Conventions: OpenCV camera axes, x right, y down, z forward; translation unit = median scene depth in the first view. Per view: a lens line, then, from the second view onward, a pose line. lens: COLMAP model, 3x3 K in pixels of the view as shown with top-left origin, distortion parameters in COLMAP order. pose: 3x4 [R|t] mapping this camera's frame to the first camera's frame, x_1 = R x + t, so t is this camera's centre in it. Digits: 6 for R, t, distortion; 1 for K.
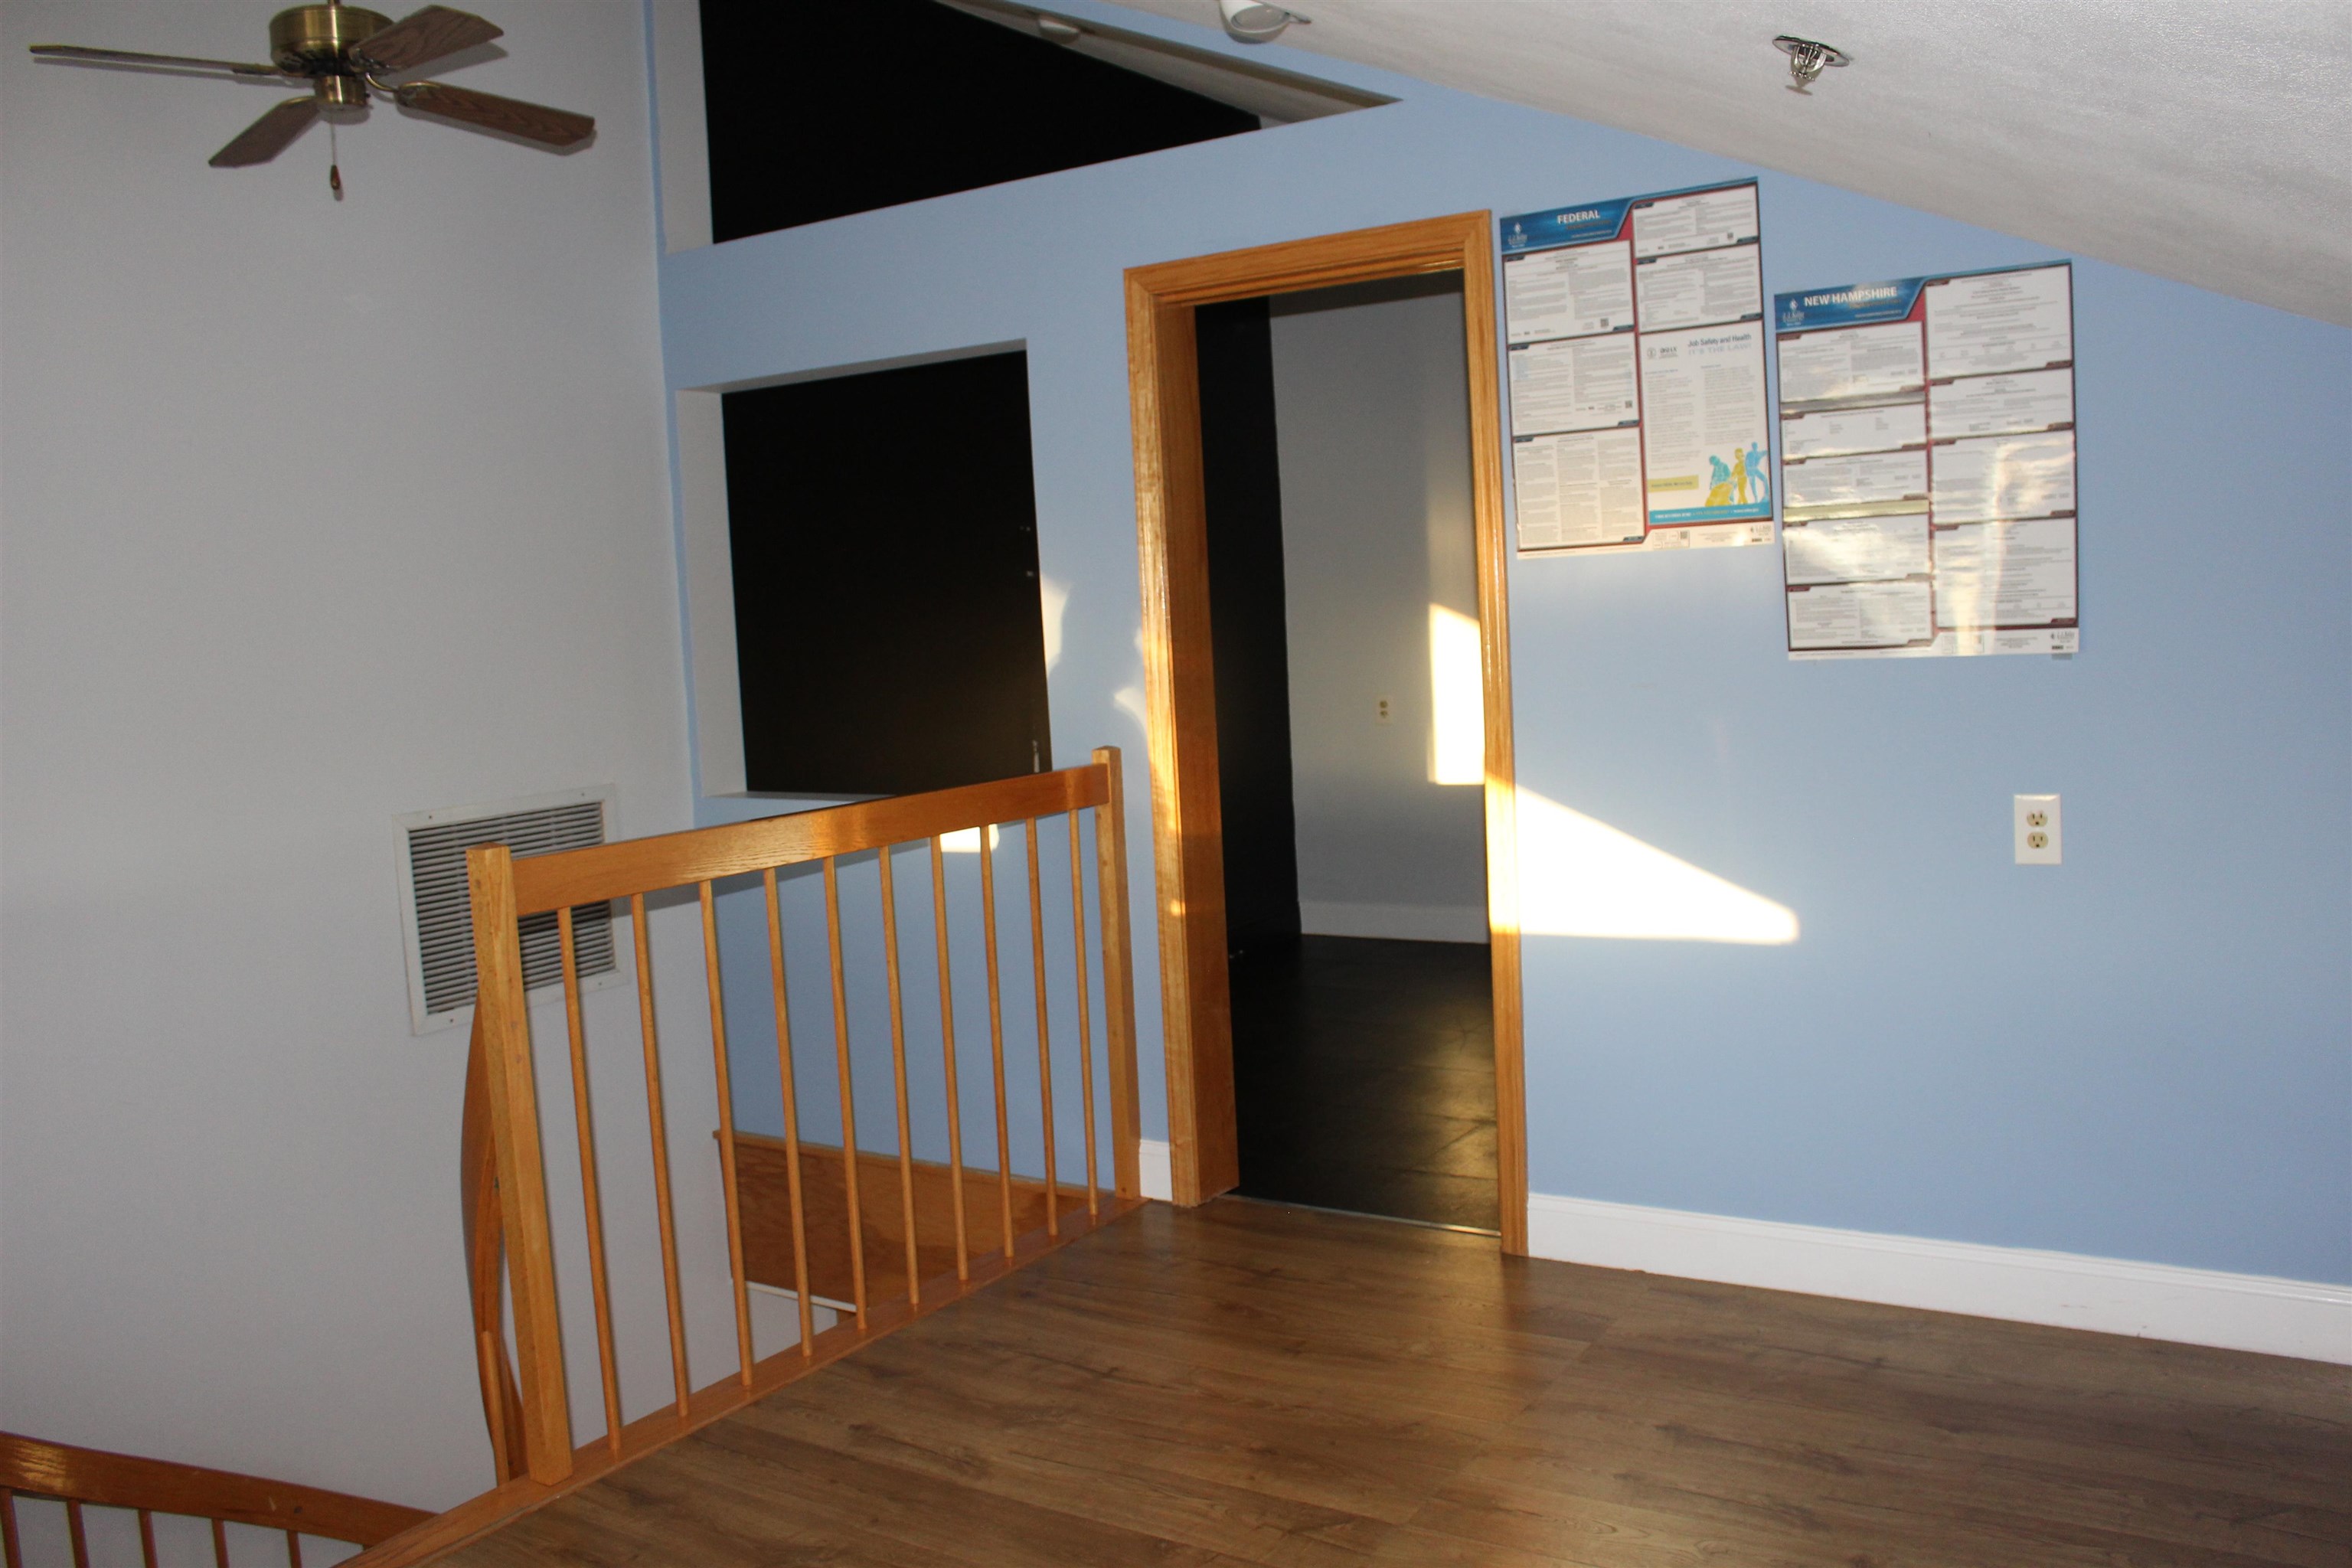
lens RADIAL K [[1972.5, 0, 1182.5], [0, 1972.5, 784.8], [0, 0, 1]] dist [-0.116411, 0.031845]
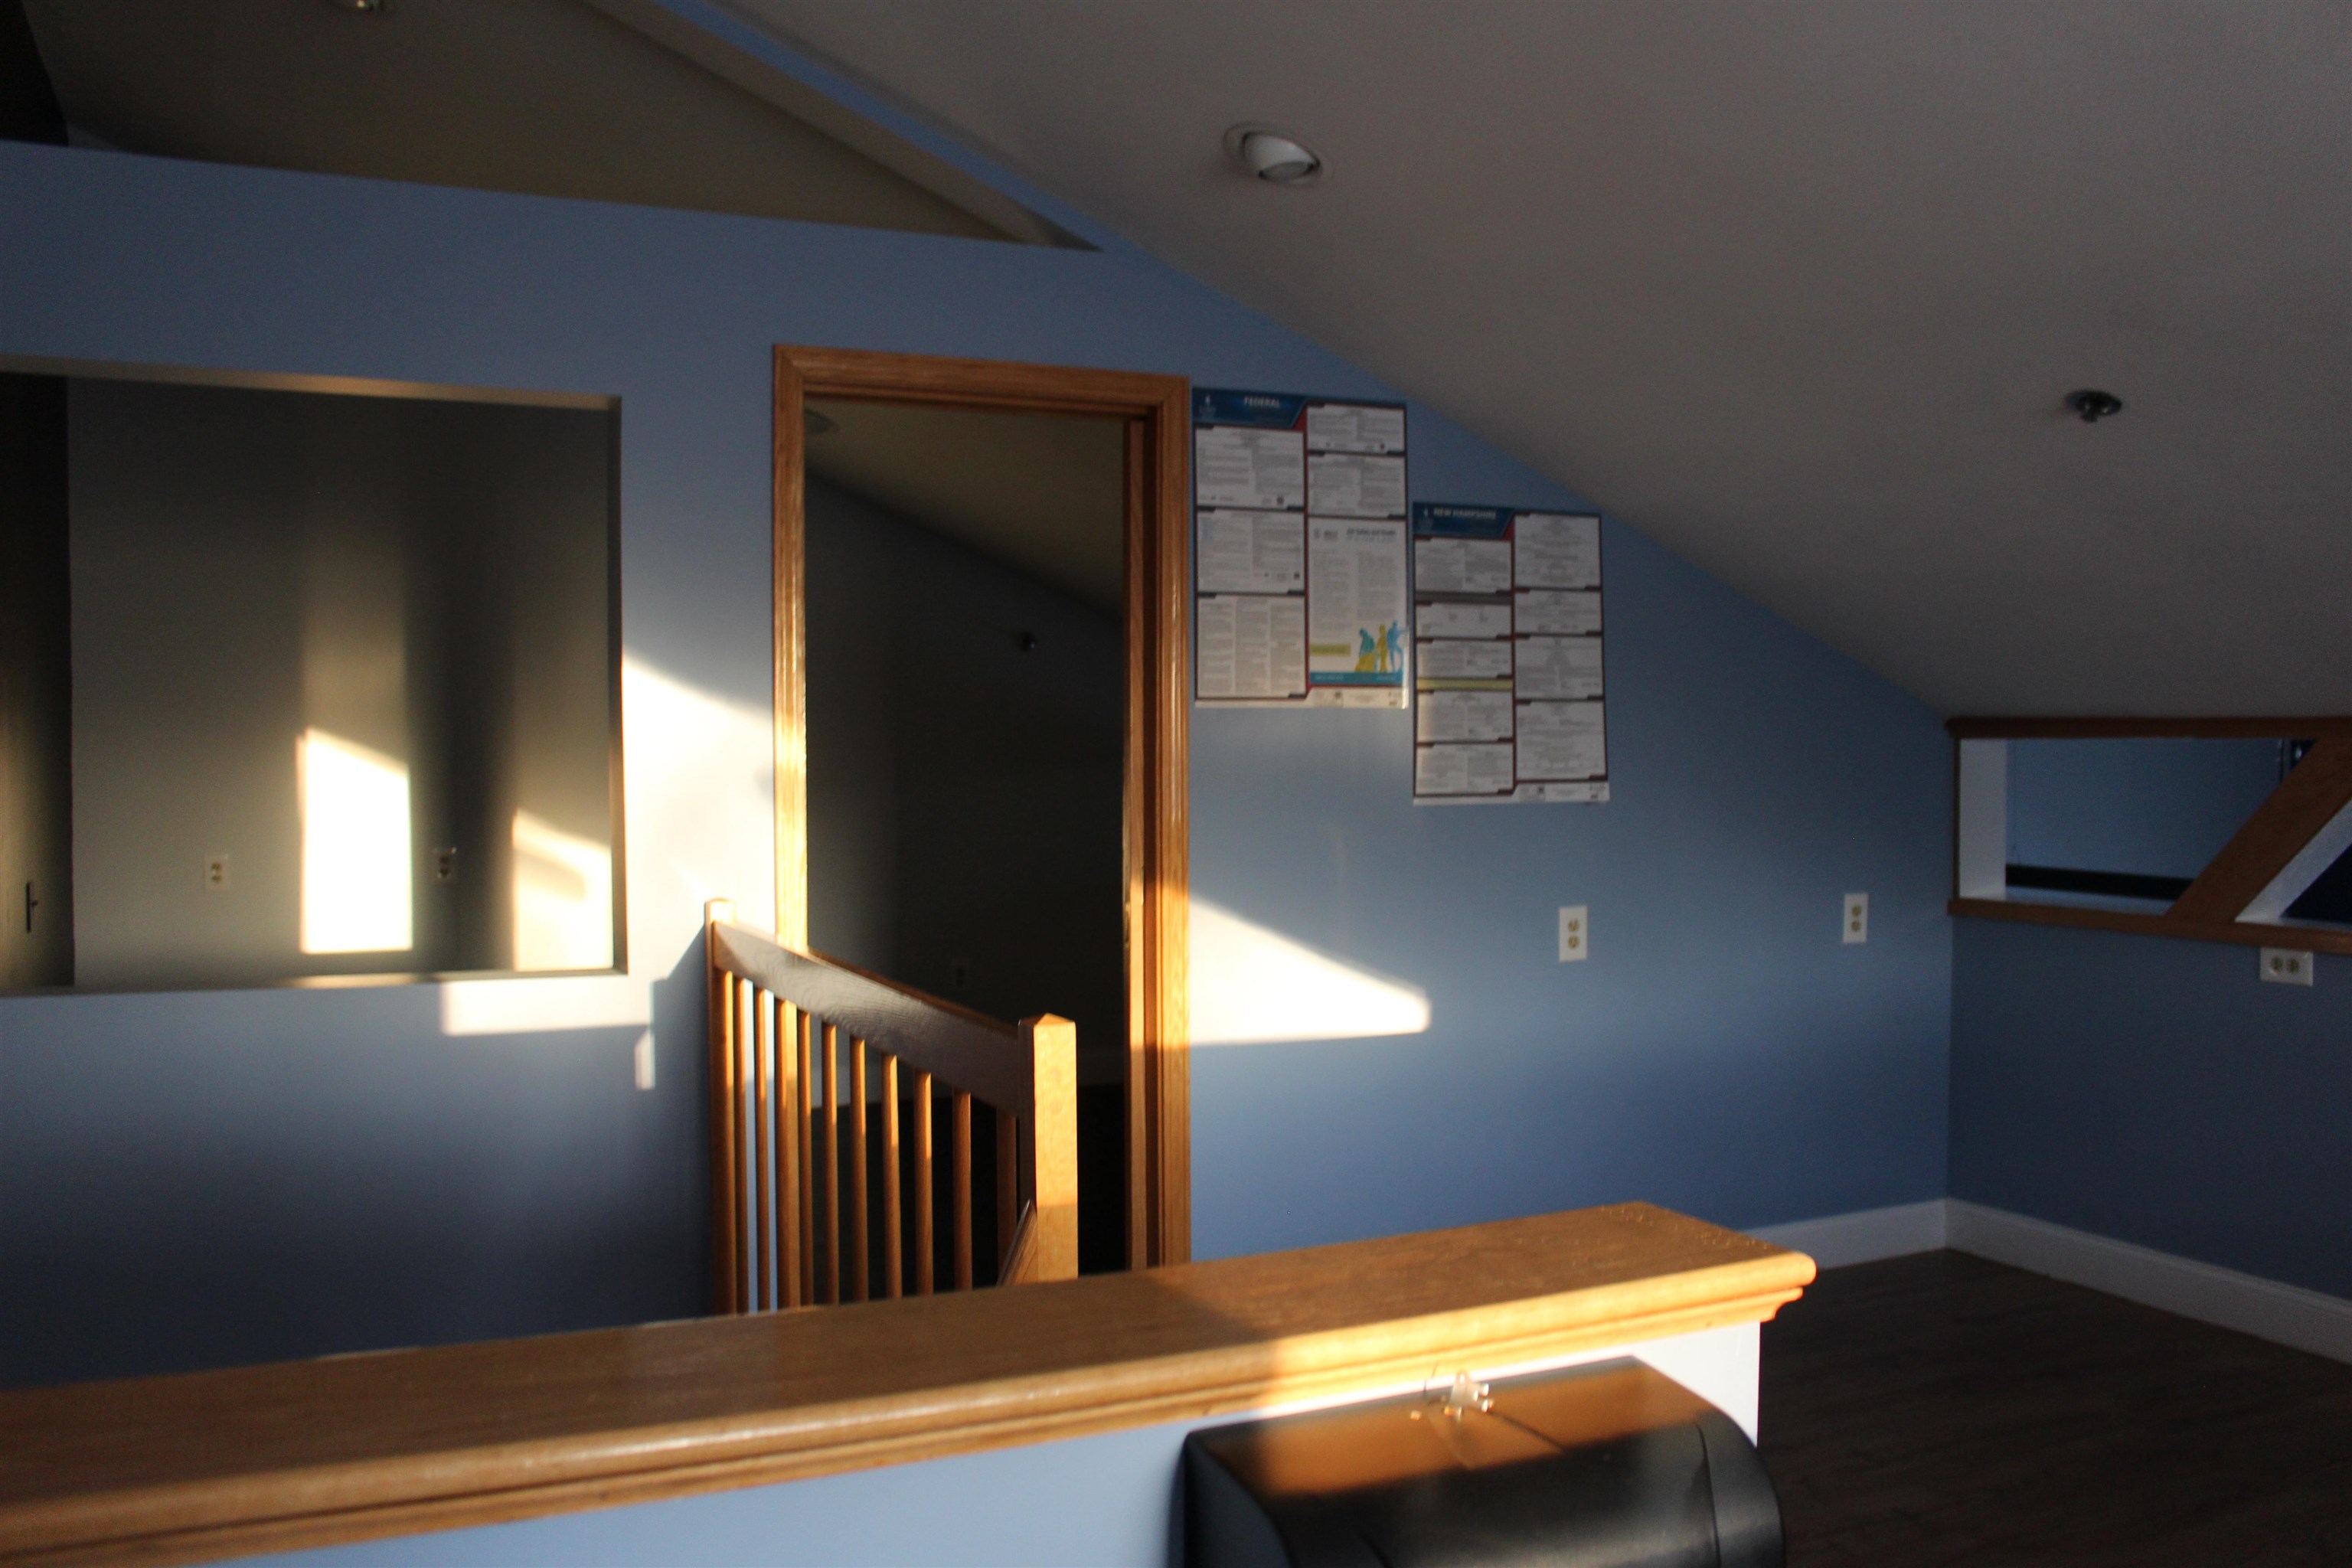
lens RADIAL K [[1972.5, 0, 1183.8], [0, 1972.5, 780.5], [0, 0, 1]] dist [-0.116411, 0.031845]
pose [[0.517600, 0.031442, 0.855045, -0.792631], [0.051021, 0.996412, -0.067526, -0.004101], [-0.854100, 0.078576, 0.514139, 0.494512]]
